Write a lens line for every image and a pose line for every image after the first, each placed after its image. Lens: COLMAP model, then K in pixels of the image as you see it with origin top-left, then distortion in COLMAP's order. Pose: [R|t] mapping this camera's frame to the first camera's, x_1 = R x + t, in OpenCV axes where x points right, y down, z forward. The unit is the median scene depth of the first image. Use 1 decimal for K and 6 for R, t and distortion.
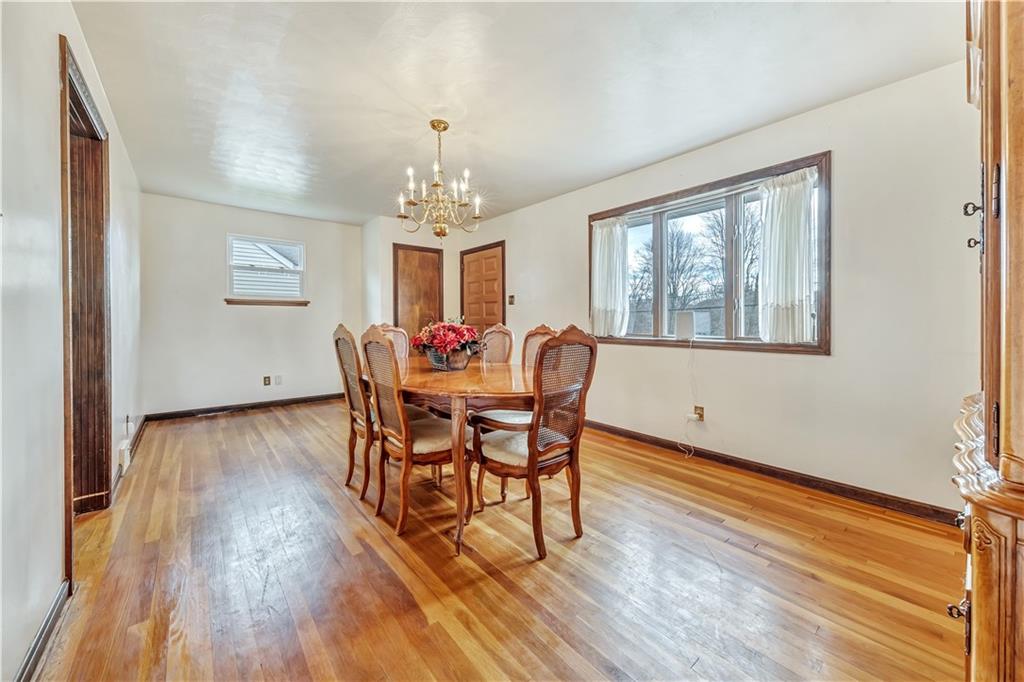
lens RADIAL K [[381.0, 0, 513.5], [0, 381.0, 323.2], [0, 0, 1]] dist [0.000213, 0.000000]
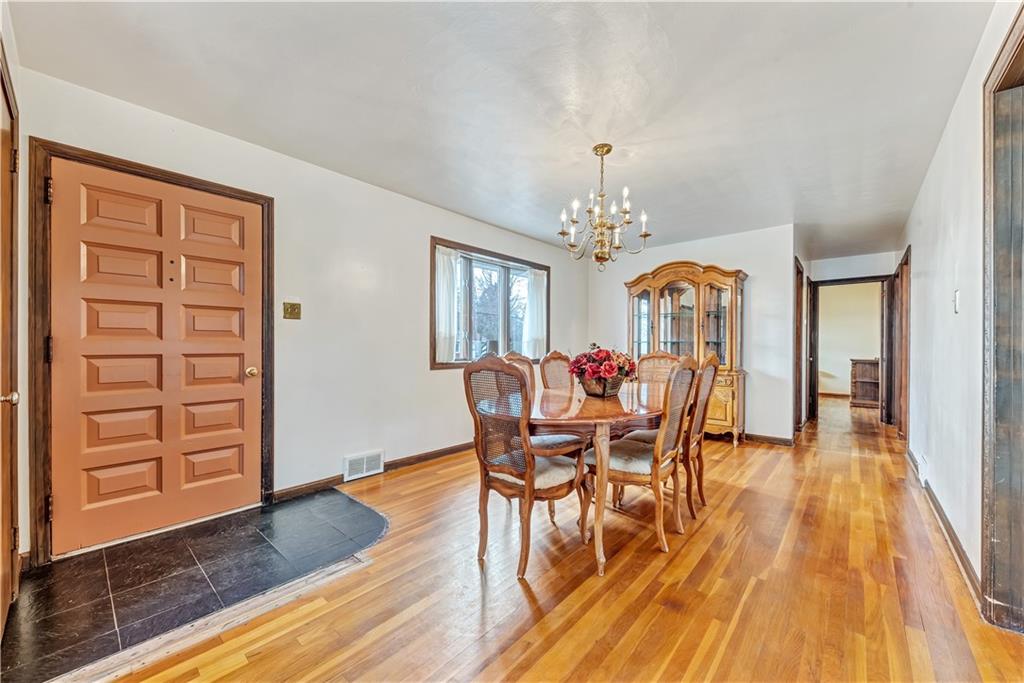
lens RADIAL K [[389.7, 0, 513.1], [0, 389.7, 347.4], [0, 0, 1]] dist [-0.000262, -0.000018]
pose [[-0.142964, 0.000483, 0.989728, -1.100745], [0.006462, 0.999979, 0.000445, -0.007273], [-0.989707, 0.006459, -0.142964, 1.307319]]
